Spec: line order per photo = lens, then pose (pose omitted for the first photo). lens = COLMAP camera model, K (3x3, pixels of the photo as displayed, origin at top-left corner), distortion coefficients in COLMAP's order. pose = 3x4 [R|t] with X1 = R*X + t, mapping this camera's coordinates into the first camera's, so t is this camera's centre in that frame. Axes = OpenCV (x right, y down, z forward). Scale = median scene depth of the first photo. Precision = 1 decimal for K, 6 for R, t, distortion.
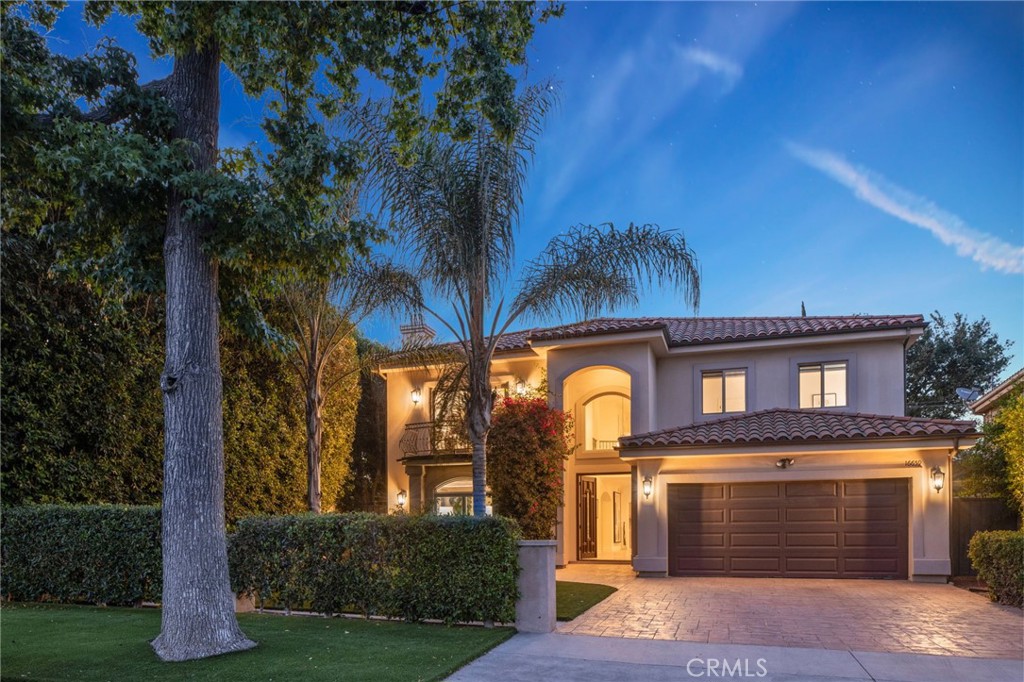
lens RADIAL K [[507.4, 0, 512.0], [0, 507.4, 341.0], [0, 0, 1]] dist [0.005026, -0.000275]
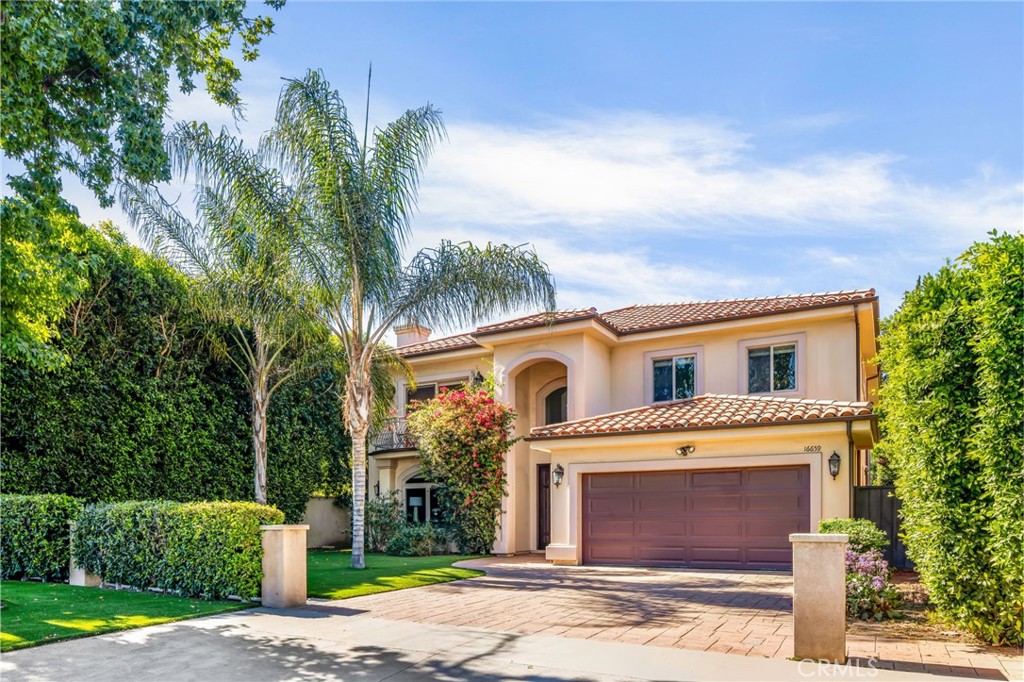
lens RADIAL K [[507.4, 0, 512.0], [0, 507.4, 341.0], [0, 0, 1]] dist [0.005026, -0.000275]
pose [[0.988880, -0.047120, -0.141056, 0.337036], [0.049317, 0.998710, 0.012118, -0.000224], [0.140303, -0.018939, 0.989928, -0.013611]]
